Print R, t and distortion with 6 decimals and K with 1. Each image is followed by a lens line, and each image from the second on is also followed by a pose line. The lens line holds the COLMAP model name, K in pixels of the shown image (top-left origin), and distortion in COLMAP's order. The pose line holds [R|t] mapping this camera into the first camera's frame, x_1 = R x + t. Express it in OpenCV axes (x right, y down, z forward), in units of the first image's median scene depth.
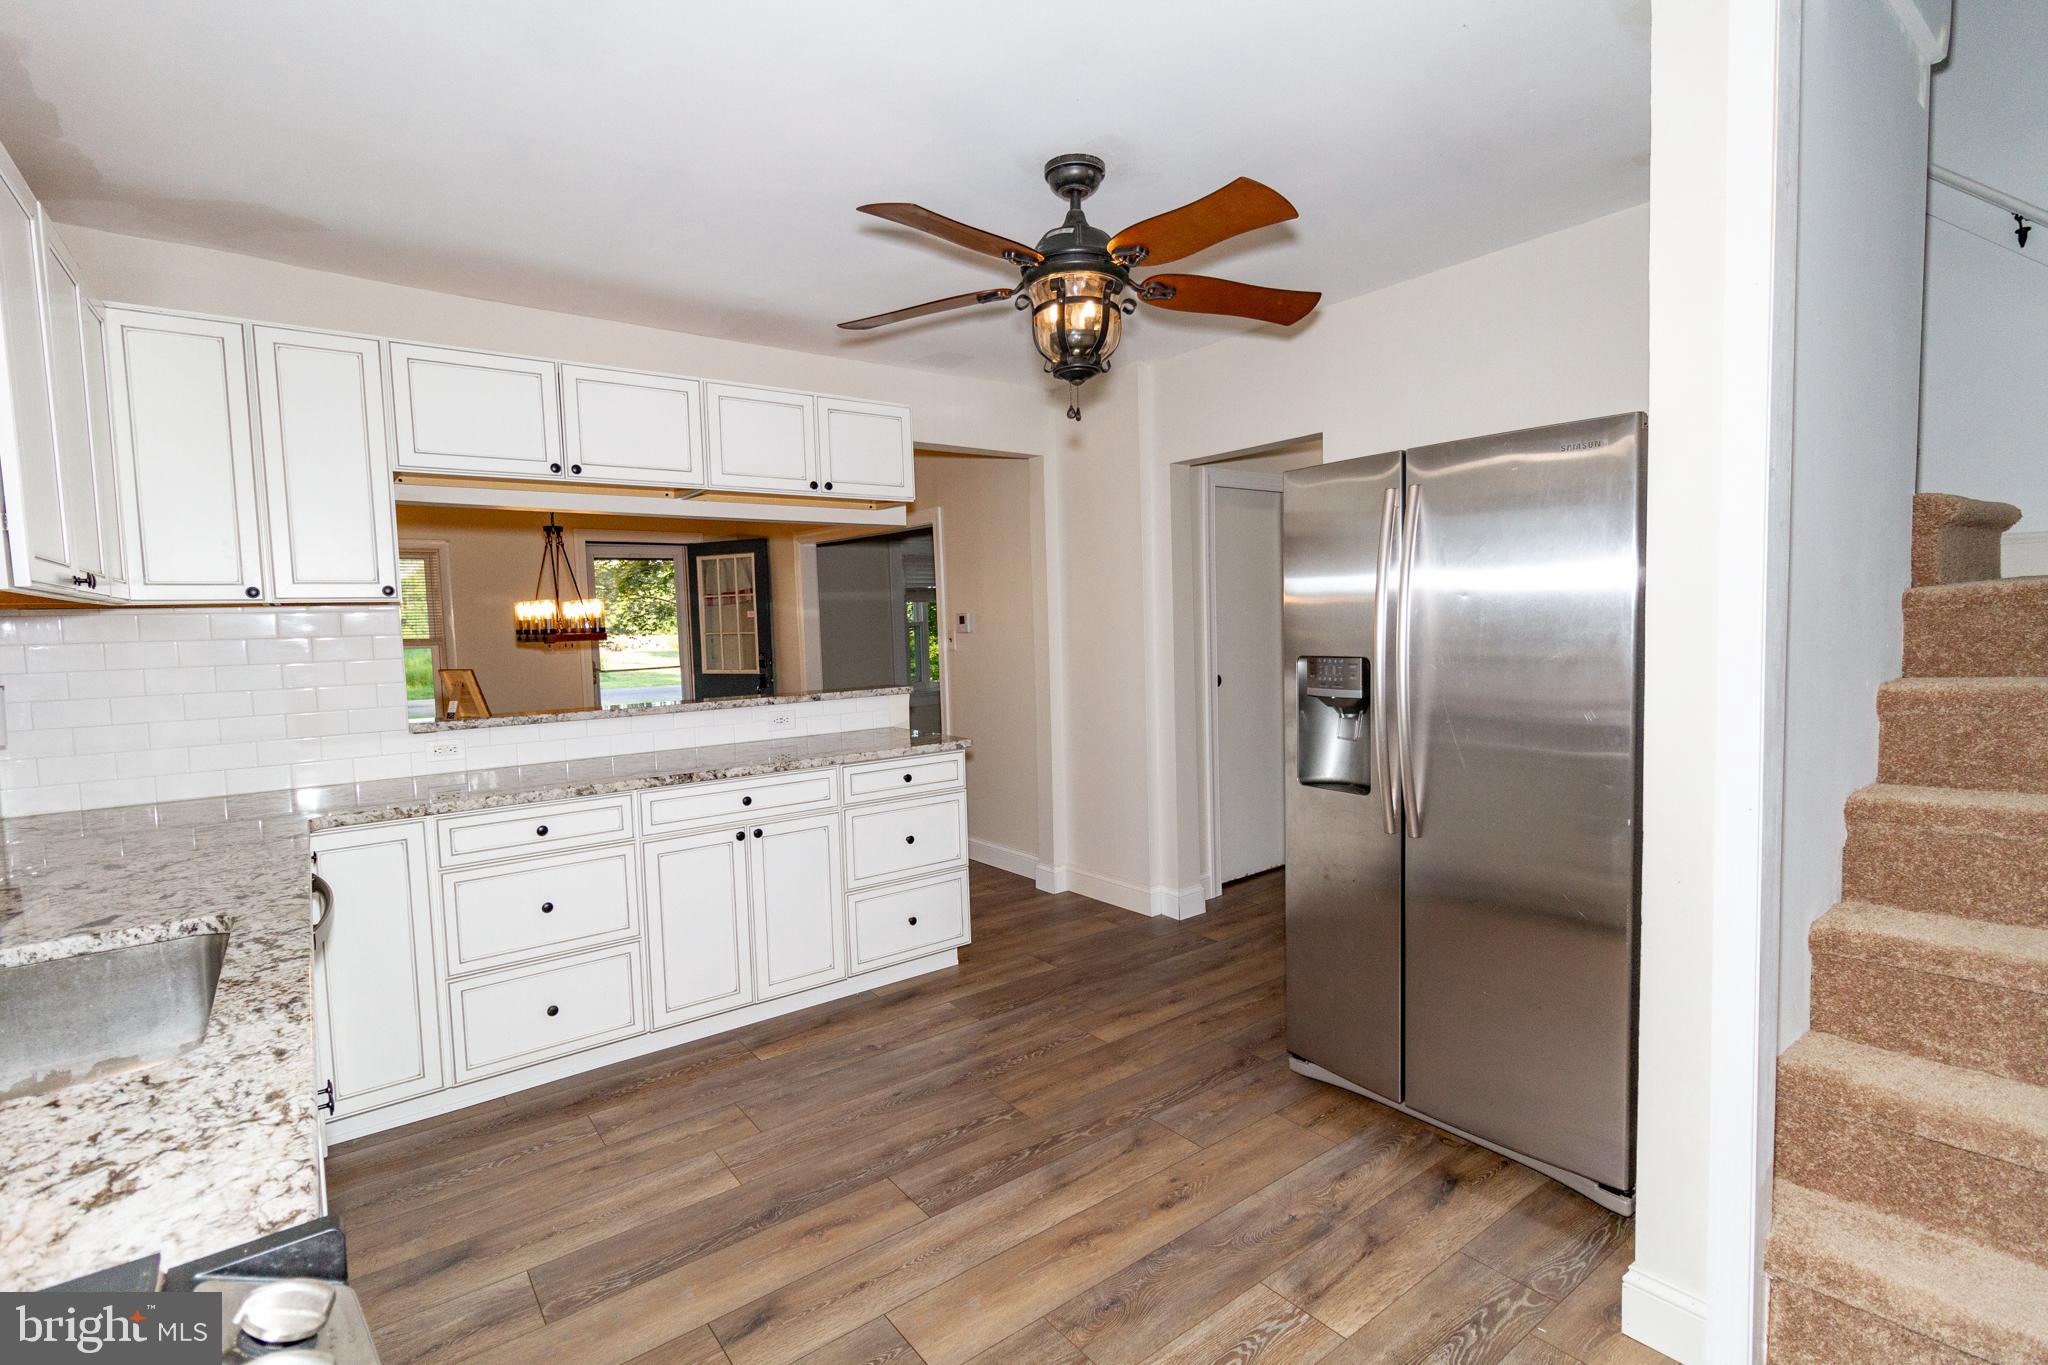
lens RADIAL K [[955.6, 0, 1024.0], [0, 955.6, 682.5], [0, 0, 1]] dist [0.002642, -0.001169]
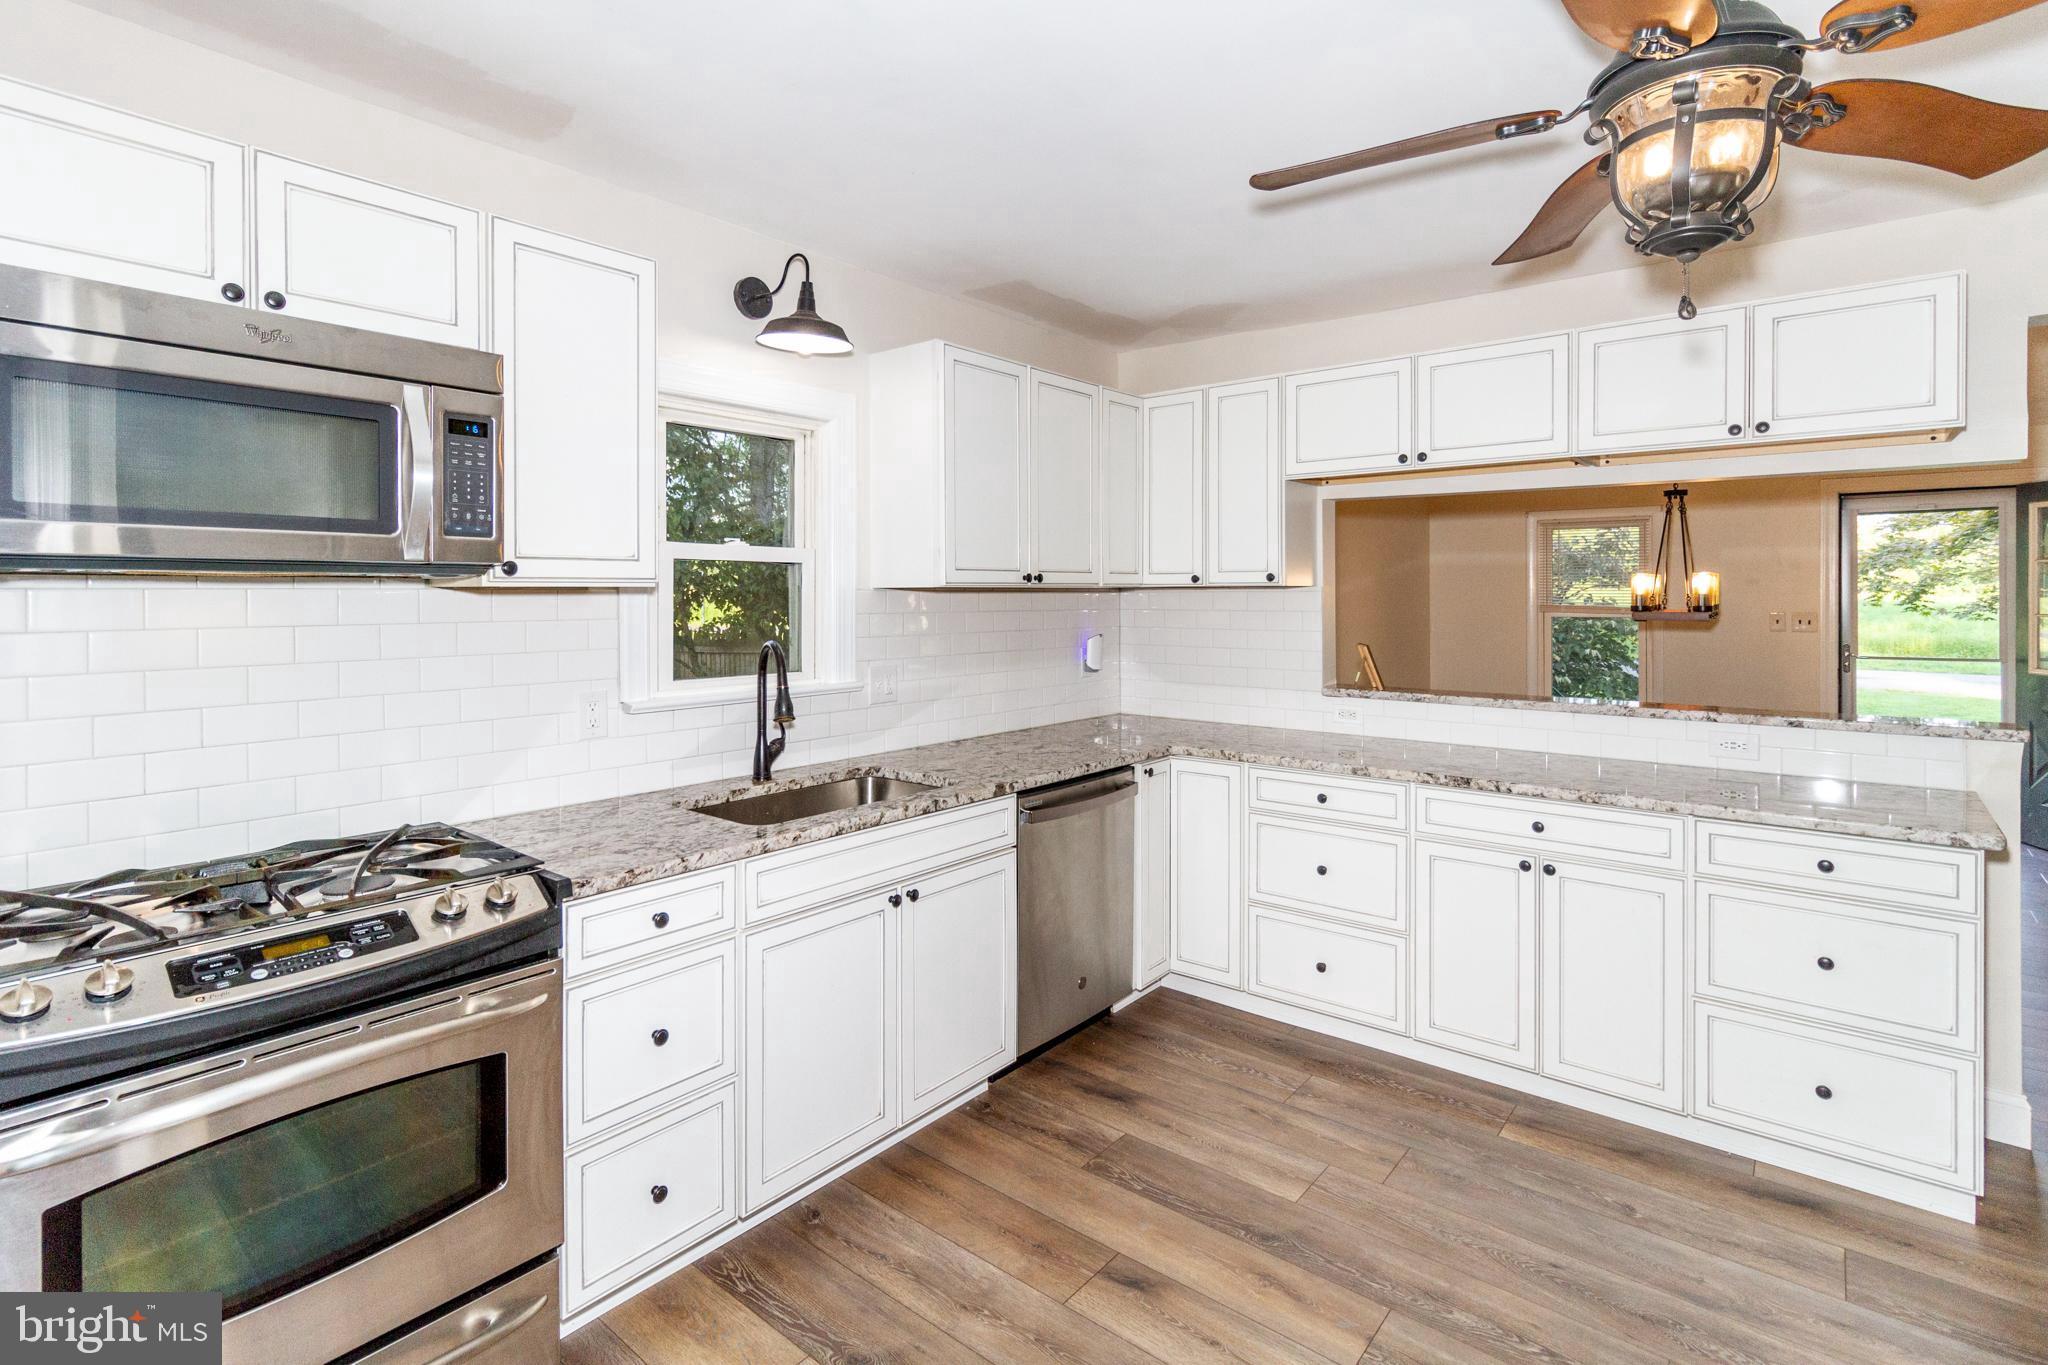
lens RADIAL K [[967.0, 0, 1011.7], [0, 967.0, 599.3], [0, 0, 1]] dist [0.002009, 0.000212]
pose [[0.232164, 0.031962, -0.972151, 0.453991], [-0.071367, 0.997326, 0.015746, -0.060082], [0.970055, 0.065723, 0.233824, 0.365164]]
